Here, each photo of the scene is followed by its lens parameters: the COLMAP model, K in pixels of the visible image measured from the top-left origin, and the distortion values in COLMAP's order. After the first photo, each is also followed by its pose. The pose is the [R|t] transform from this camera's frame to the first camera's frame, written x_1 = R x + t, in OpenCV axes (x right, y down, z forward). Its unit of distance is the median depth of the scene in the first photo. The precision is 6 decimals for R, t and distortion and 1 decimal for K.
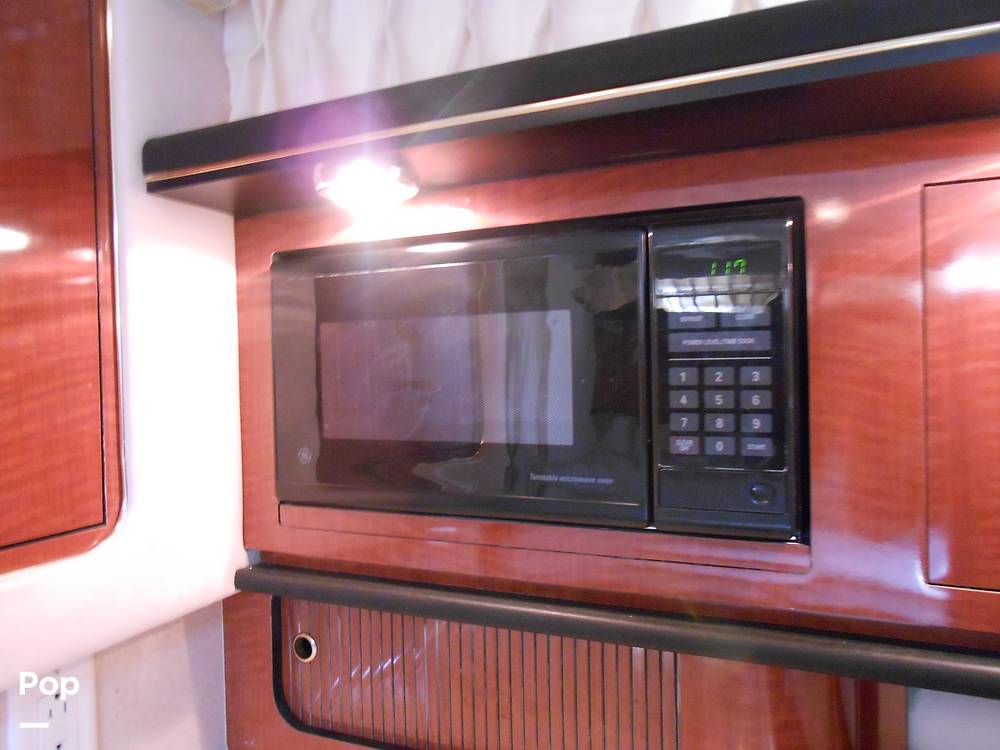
lens RADIAL K [[773.9, 0, 503.5], [0, 773.9, 376.3], [0, 0, 1]] dist [-0.044466, 0.059745]
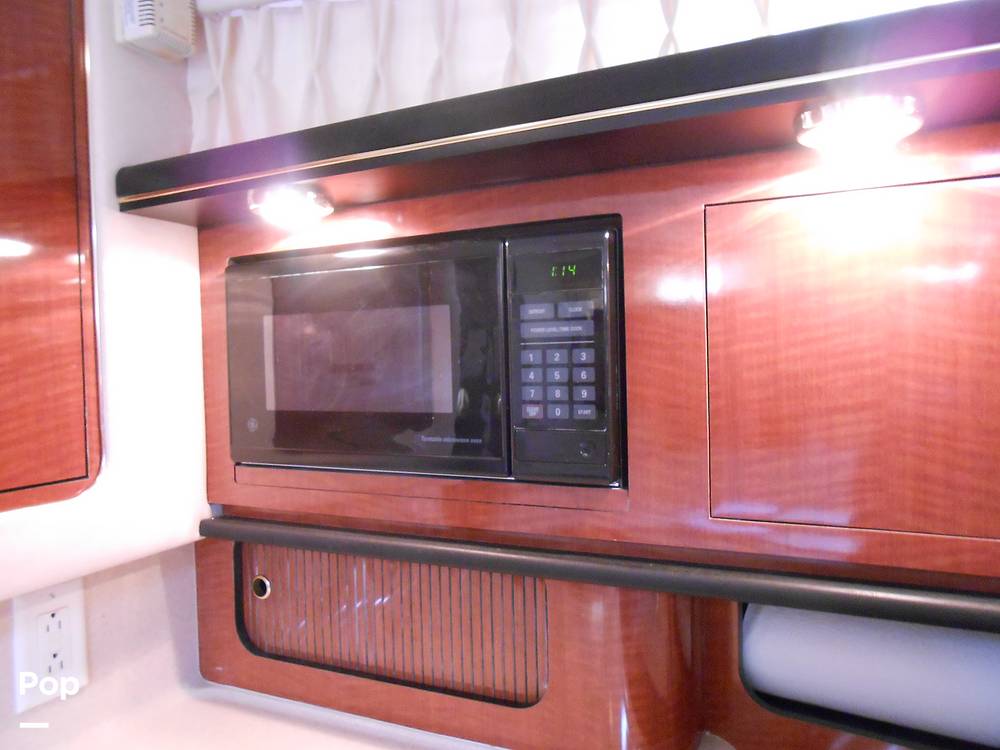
lens RADIAL K [[773.9, 0, 504.8], [0, 773.9, 375.5], [0, 0, 1]] dist [-0.044466, 0.059745]
pose [[0.999553, -0.002860, -0.029762, 0.185209], [0.003157, 0.999946, 0.009948, 0.014686], [0.029732, -0.010038, 0.999507, -0.215131]]
